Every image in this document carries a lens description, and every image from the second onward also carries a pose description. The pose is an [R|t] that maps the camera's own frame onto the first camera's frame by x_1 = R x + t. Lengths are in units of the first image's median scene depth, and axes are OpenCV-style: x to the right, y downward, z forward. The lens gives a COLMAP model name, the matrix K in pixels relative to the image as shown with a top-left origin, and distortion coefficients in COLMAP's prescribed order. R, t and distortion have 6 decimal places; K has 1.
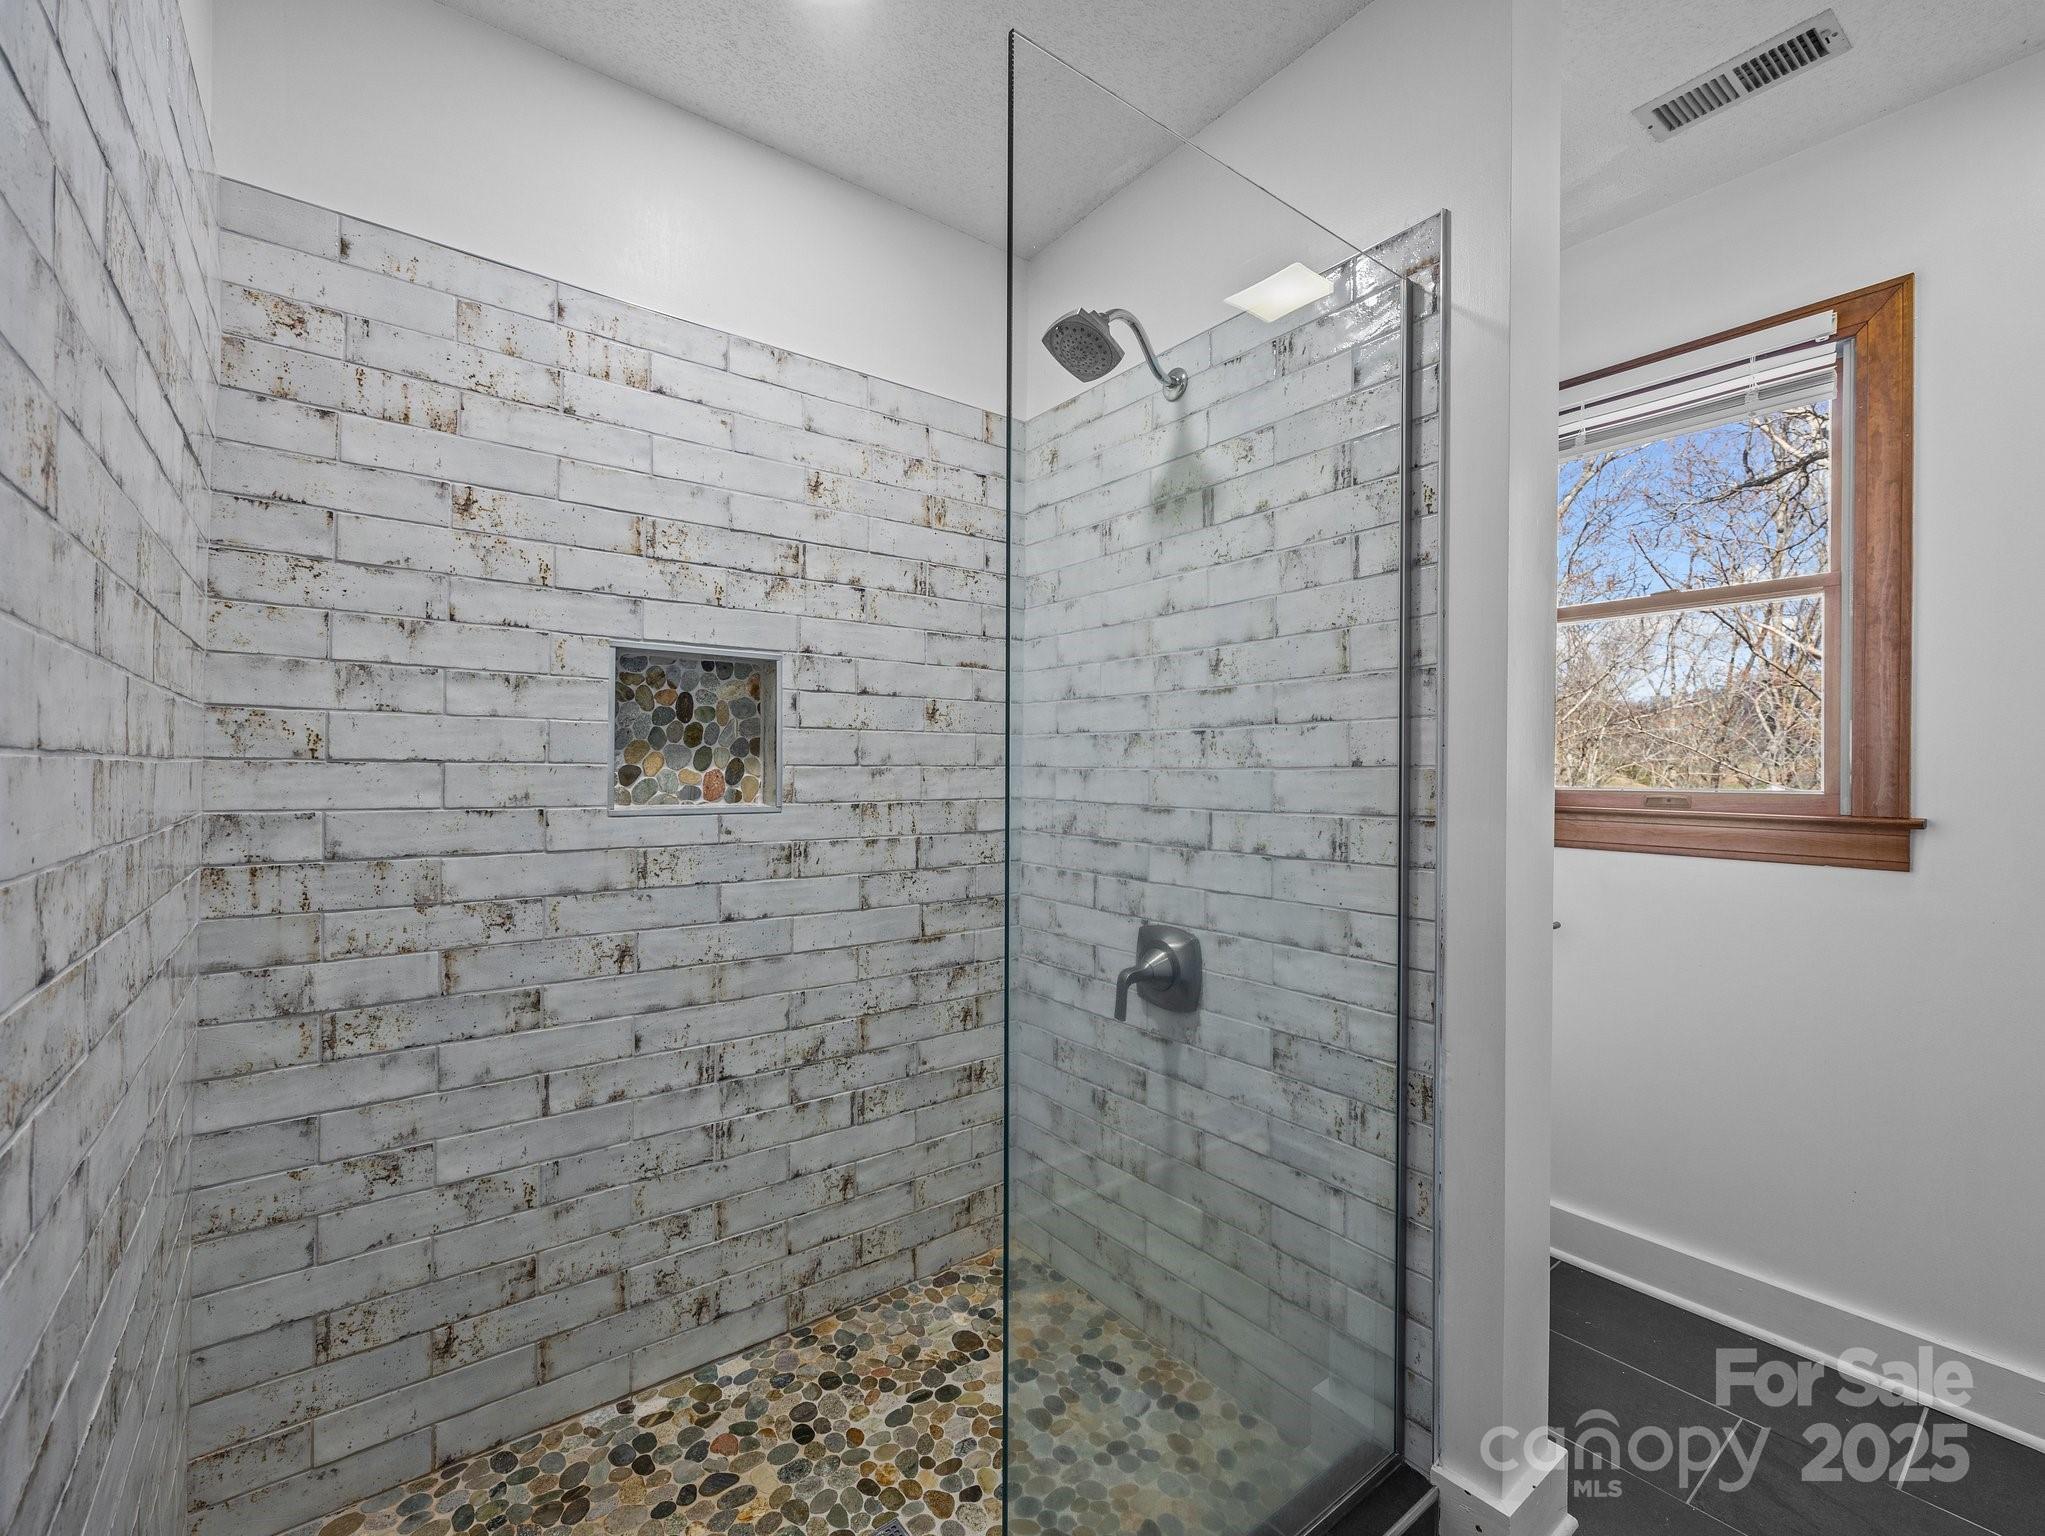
lens RADIAL K [[884.0, 0, 1017.9], [0, 884.0, 764.4], [0, 0, 1]] dist [0.000494, 0.000387]
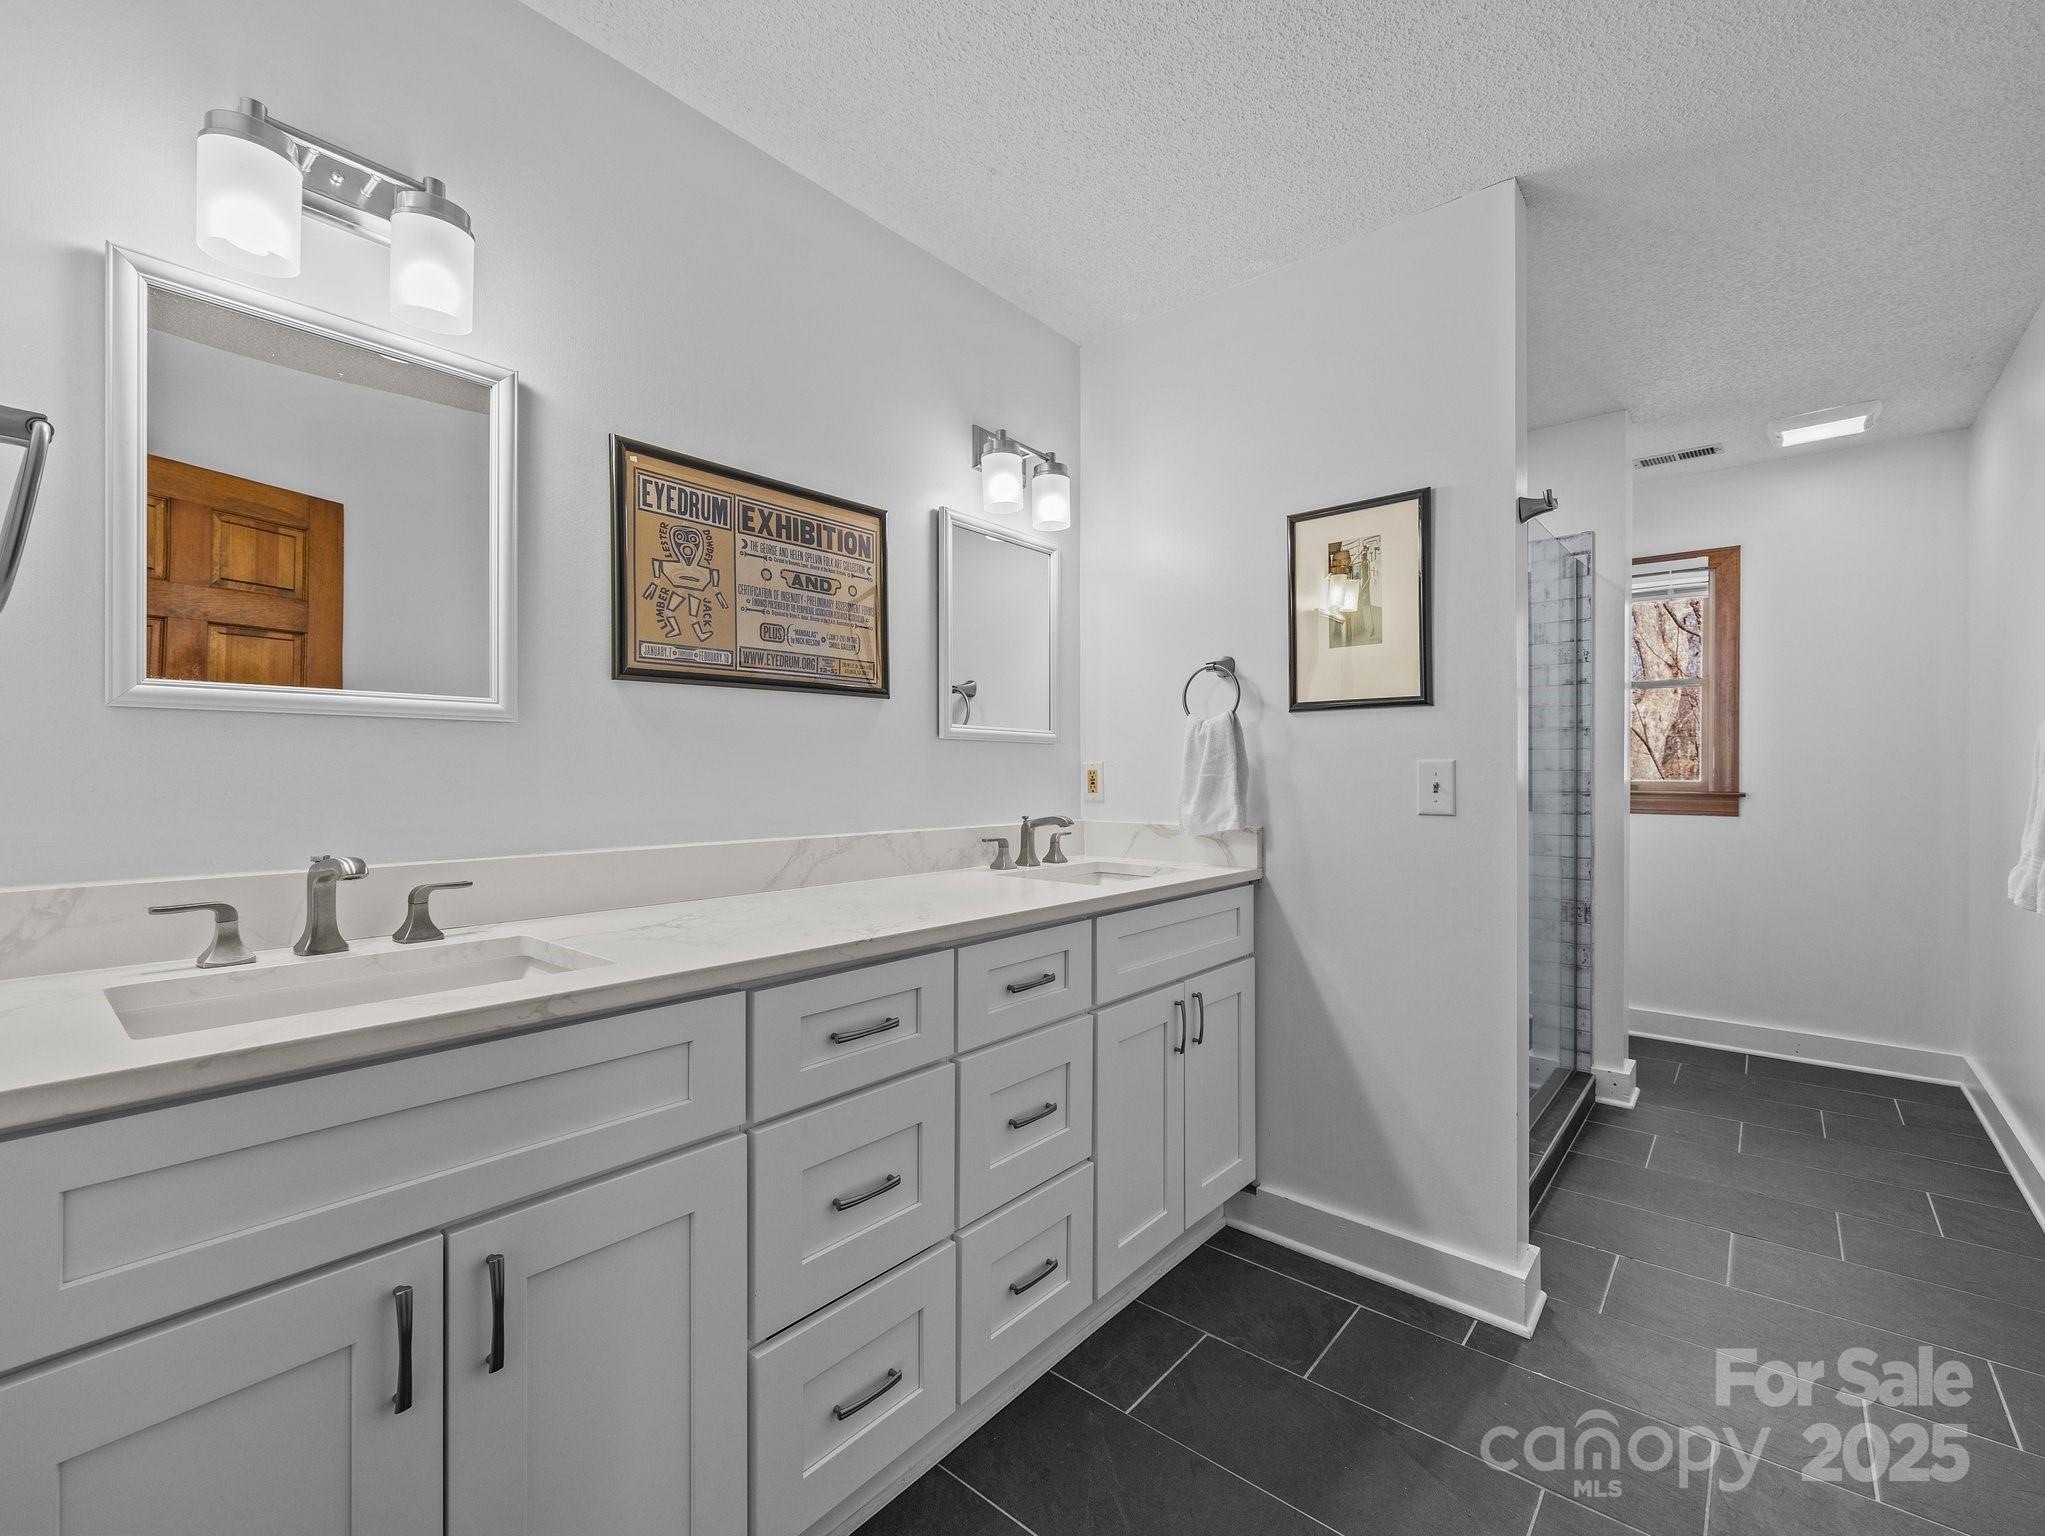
lens RADIAL K [[884.0, 0, 1031.1], [0, 884.0, 770.5], [0, 0, 1]] dist [0.000494, 0.000387]
pose [[0.978159, -0.005837, 0.207778, -1.429222], [0.004961, 0.999976, 0.004736, -0.015841], [-0.207801, -0.003602, 0.978165, -0.958633]]
